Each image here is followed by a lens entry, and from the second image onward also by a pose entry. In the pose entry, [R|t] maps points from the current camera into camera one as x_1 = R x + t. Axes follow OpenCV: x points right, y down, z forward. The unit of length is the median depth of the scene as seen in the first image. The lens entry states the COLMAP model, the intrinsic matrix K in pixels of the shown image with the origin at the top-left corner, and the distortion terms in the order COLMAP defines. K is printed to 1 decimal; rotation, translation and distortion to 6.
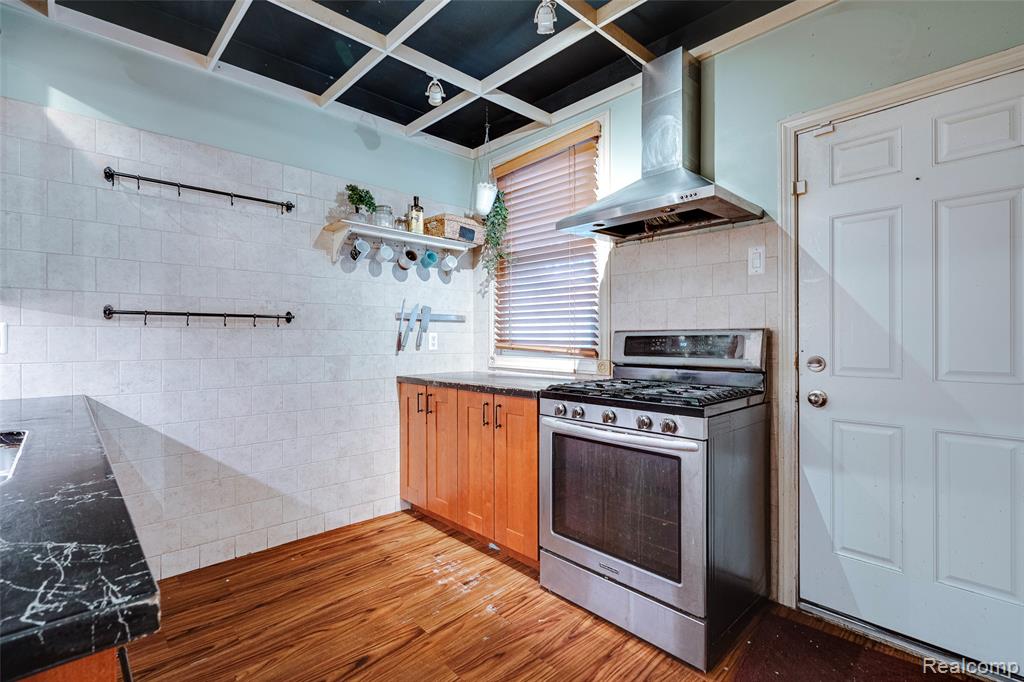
lens RADIAL K [[472.2, 0, 500.2], [0, 472.2, 336.1], [0, 0, 1]] dist [-0.005938, 0.002520]
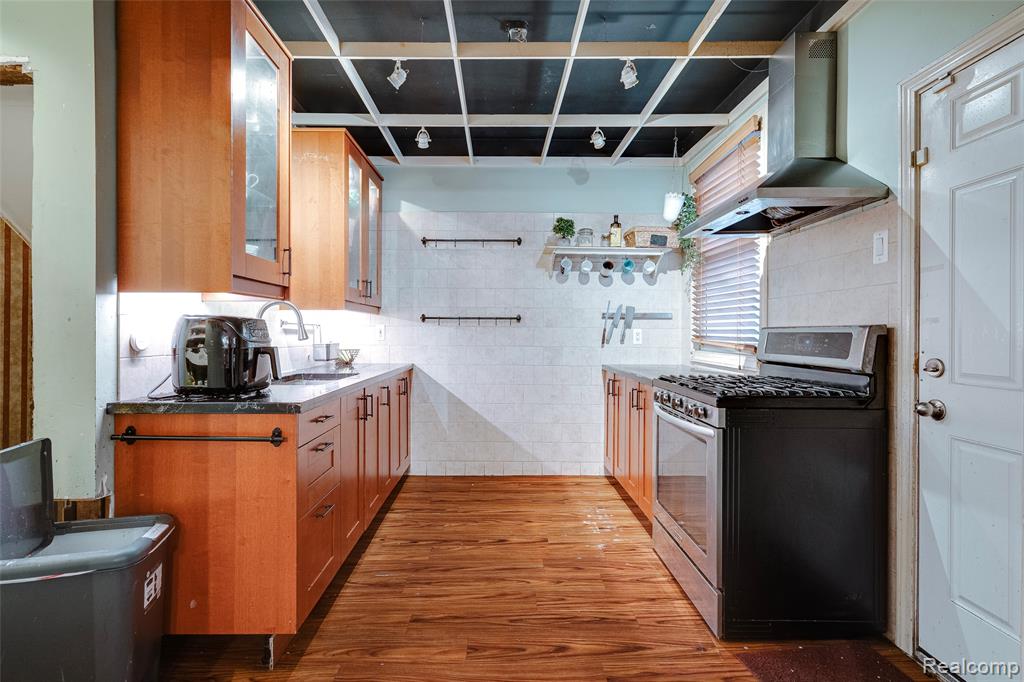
lens RADIAL K [[472.2, 0, 487.6], [0, 472.2, 330.3], [0, 0, 1]] dist [-0.005938, 0.002520]
pose [[0.720408, 0.001285, -0.693550, 0.476597], [-0.002218, 0.999997, -0.000451, -0.003459], [0.693547, 0.001864, 0.720409, -0.099619]]
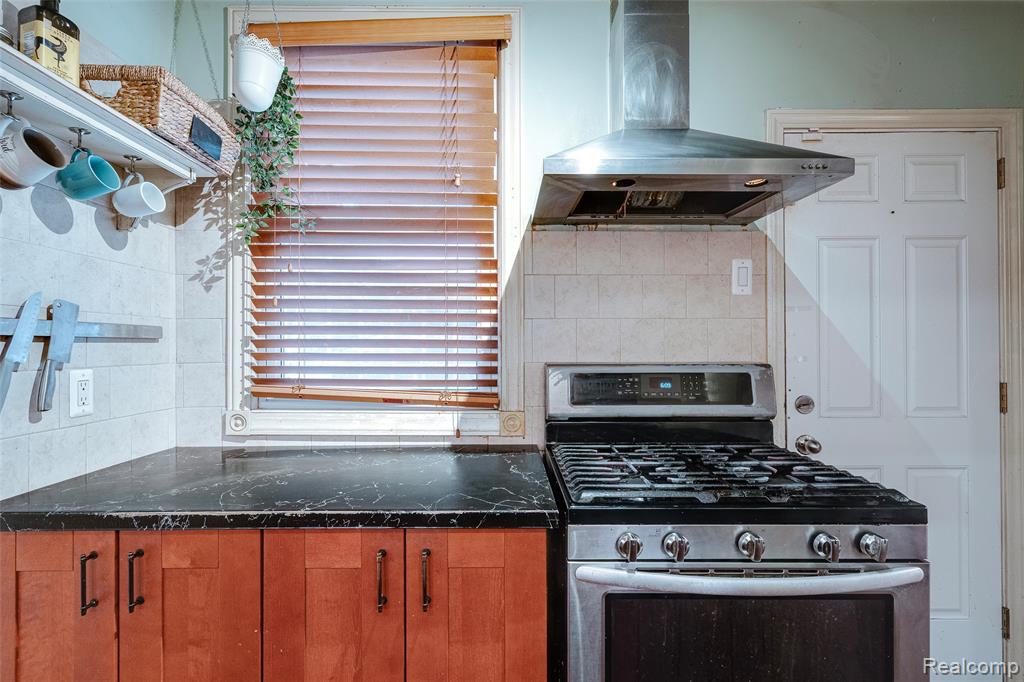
lens RADIAL K [[472.2, 0, 495.9], [0, 472.2, 339.8], [0, 0, 1]] dist [-0.005938, 0.002520]
pose [[0.670098, 0.003759, 0.742263, -0.243970], [-0.003443, 0.999992, -0.001957, -0.039462], [-0.742264, -0.001244, 0.670106, 0.592582]]
